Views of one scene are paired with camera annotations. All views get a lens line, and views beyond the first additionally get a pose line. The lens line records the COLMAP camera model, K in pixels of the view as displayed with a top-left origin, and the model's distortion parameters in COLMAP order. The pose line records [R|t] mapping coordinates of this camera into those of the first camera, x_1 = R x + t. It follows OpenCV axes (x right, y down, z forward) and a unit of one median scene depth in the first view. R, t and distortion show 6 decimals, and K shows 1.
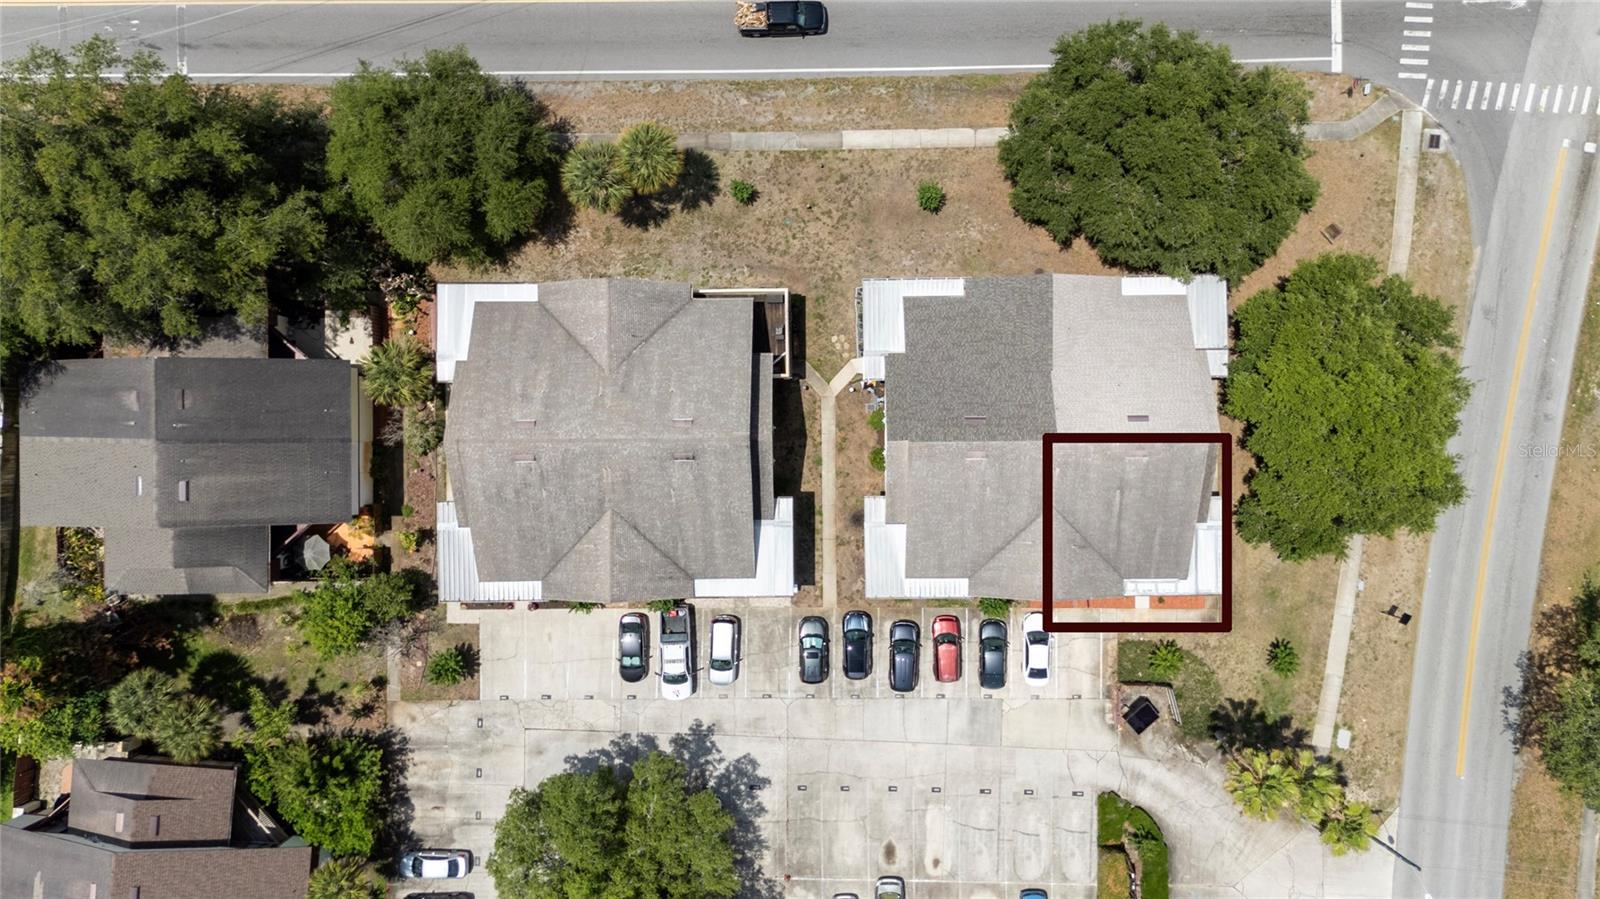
lens RADIAL K [[1166.9, 0, 800.0], [0, 1166.9, 449.5], [0, 0, 1]] dist [0.076455, -0.077612]
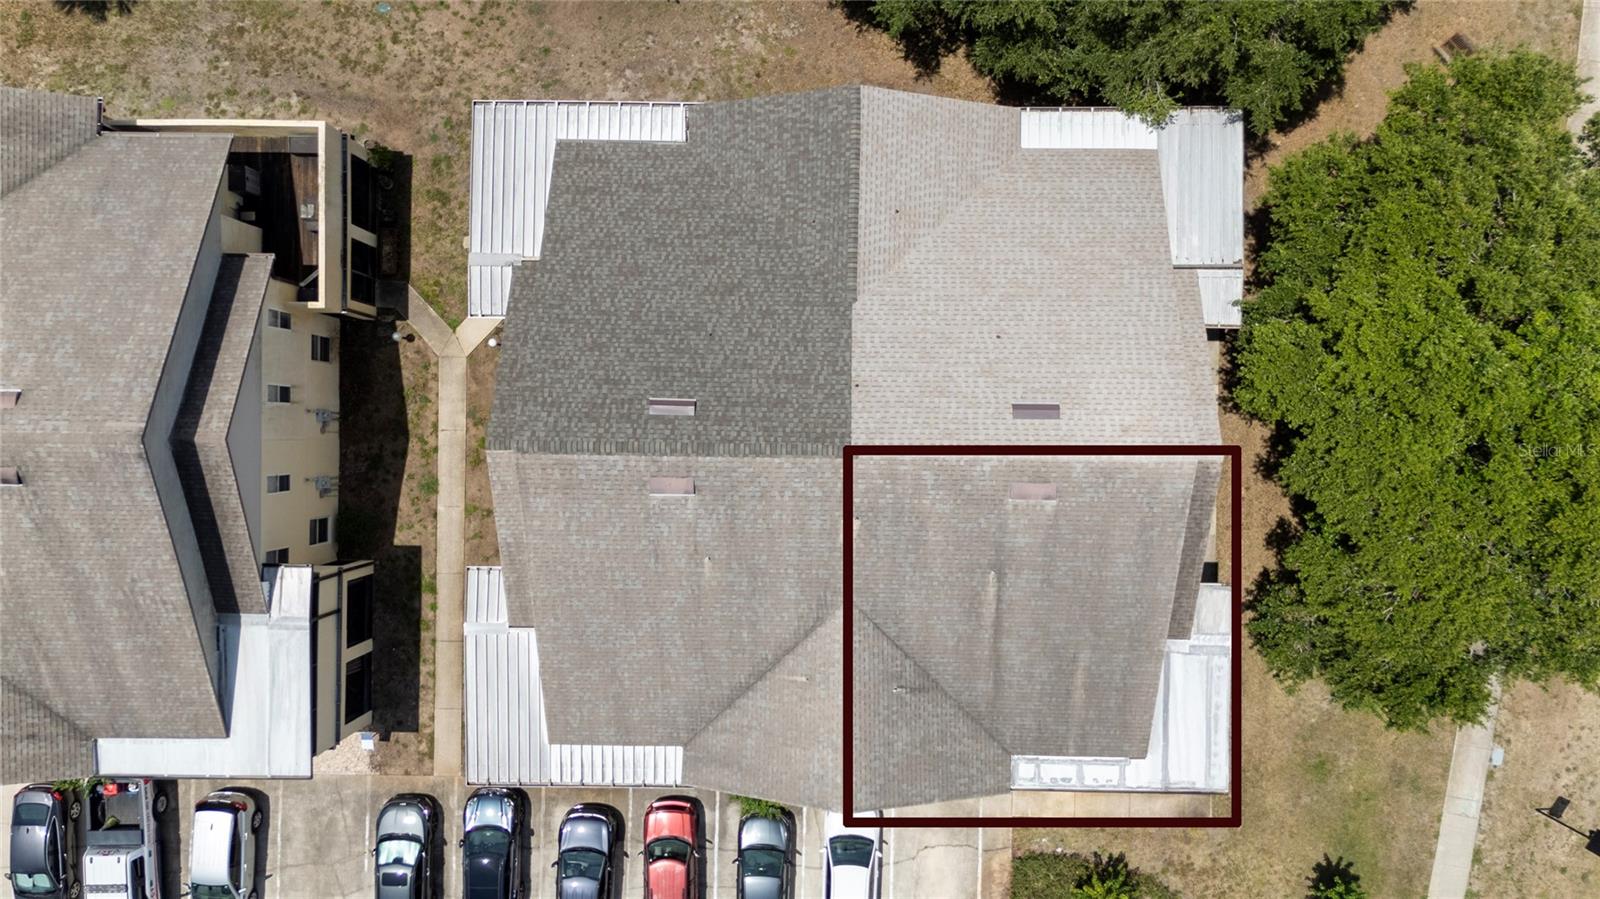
lens RADIAL K [[981.9, 0, 869.9], [0, 981.9, 448.4], [0, 0, 1]] dist [0.075117, -0.051874]
pose [[0.999773, 0.021274, -0.001298, 0.208491], [-0.021268, 0.999762, 0.004867, -0.012052], [0.001401, -0.004838, 0.999987, 0.580637]]
